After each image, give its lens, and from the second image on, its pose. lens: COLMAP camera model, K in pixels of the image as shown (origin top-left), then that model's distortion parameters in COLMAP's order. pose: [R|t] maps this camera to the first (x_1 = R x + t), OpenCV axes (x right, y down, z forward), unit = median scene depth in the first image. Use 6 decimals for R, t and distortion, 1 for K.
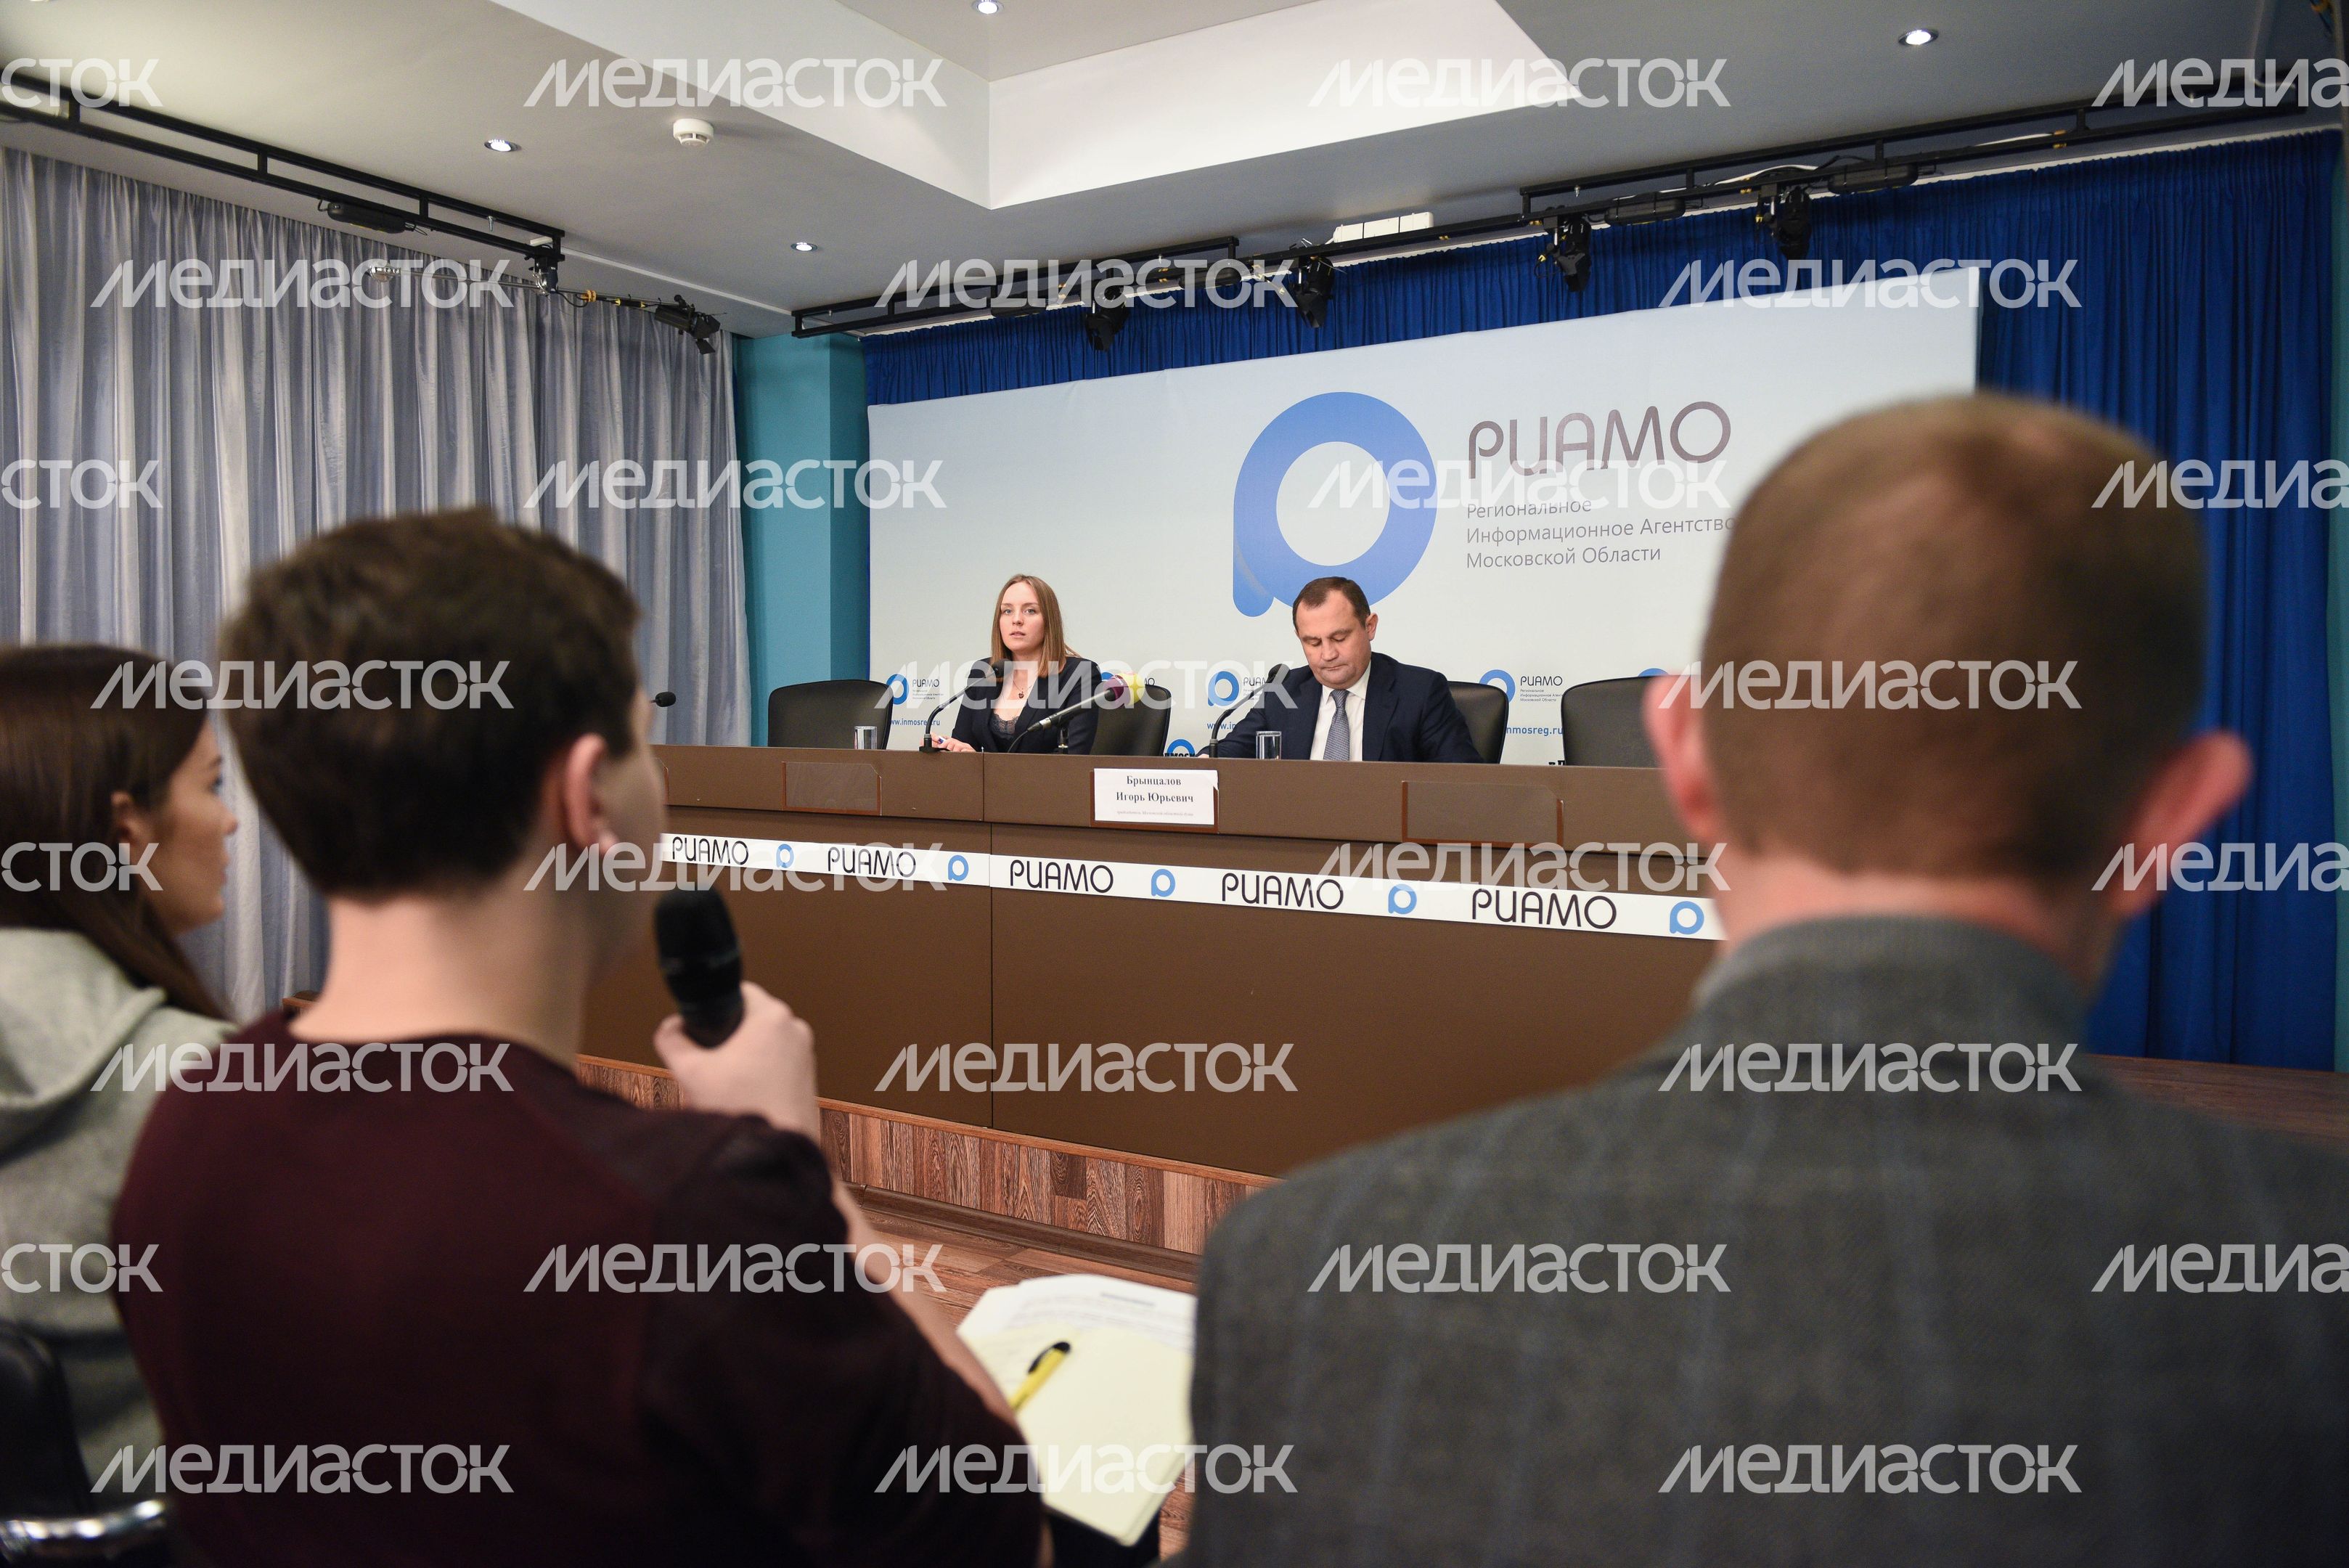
lens RADIAL K [[1624.9, 0, 1174.5], [0, 1624.9, 784.0], [0, 0, 1]] dist [-0.042850, -0.008568]
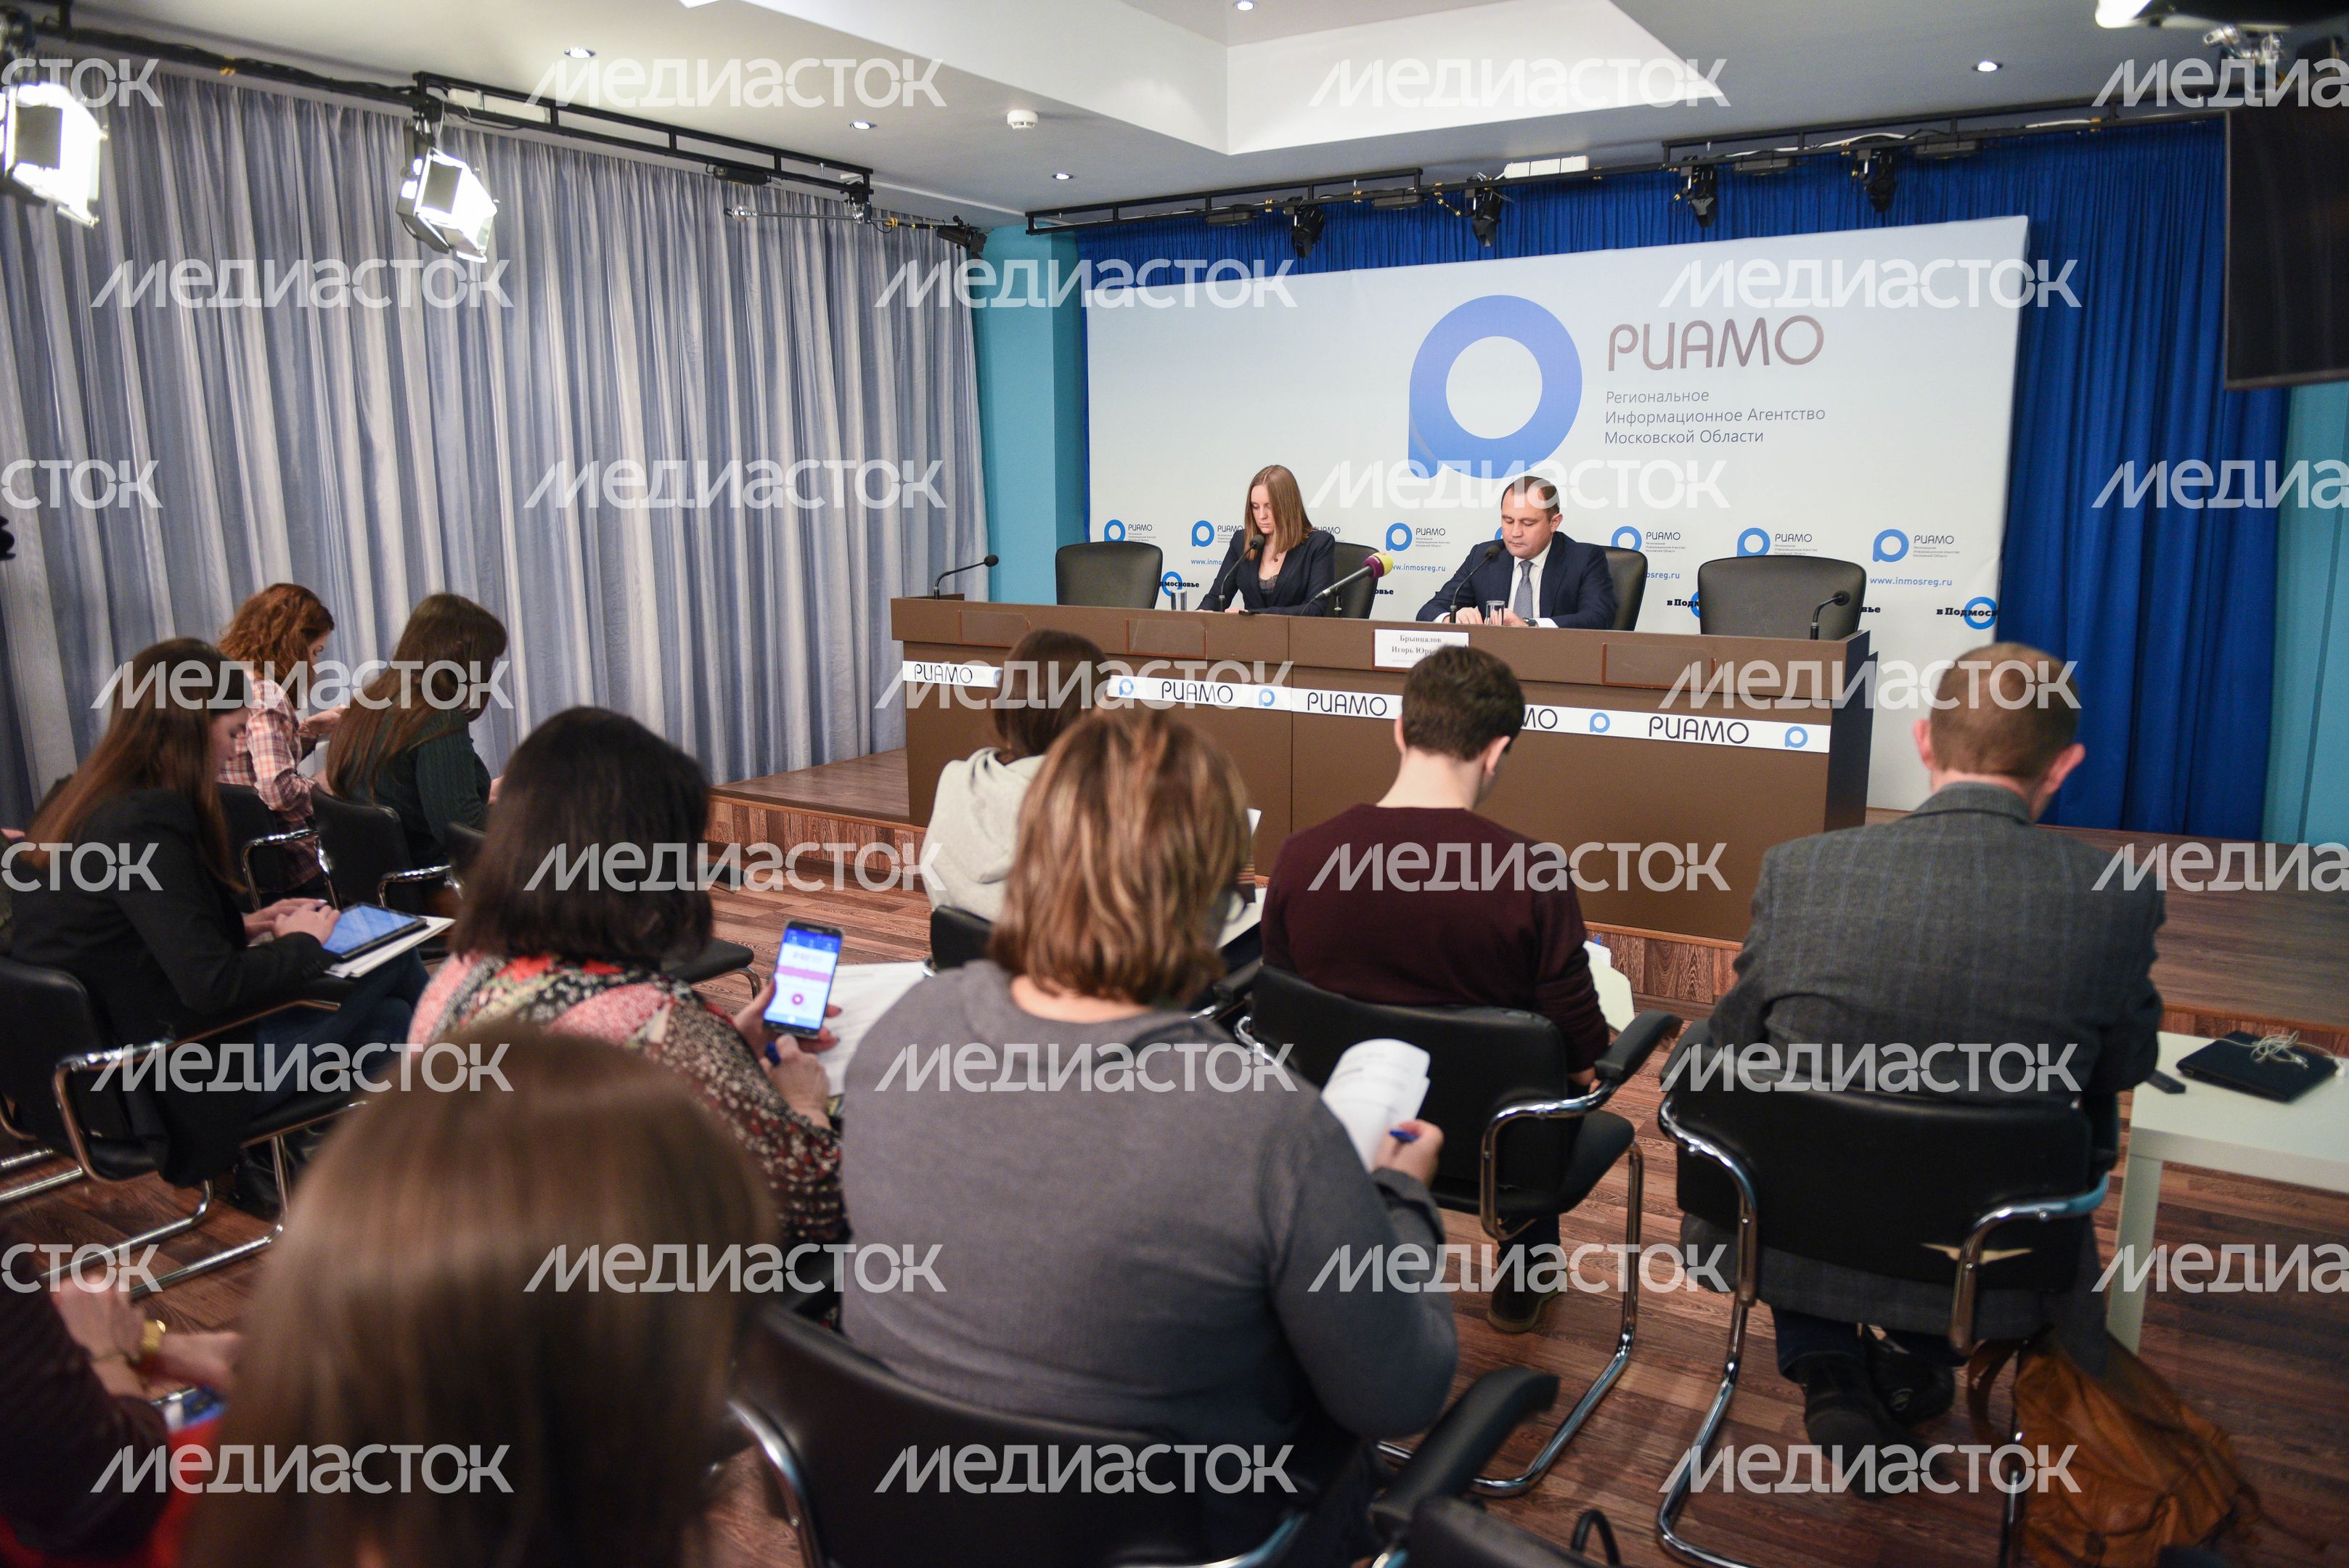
lens RADIAL K [[1624.9, 0, 1174.5], [0, 1624.9, 784.0], [0, 0, 1]] dist [-0.042850, -0.008568]
pose [[0.999725, -0.005175, -0.022890, -0.134332], [0.008233, 0.990731, 0.135586, -0.048478], [0.021977, -0.135737, 0.990501, -0.300356]]
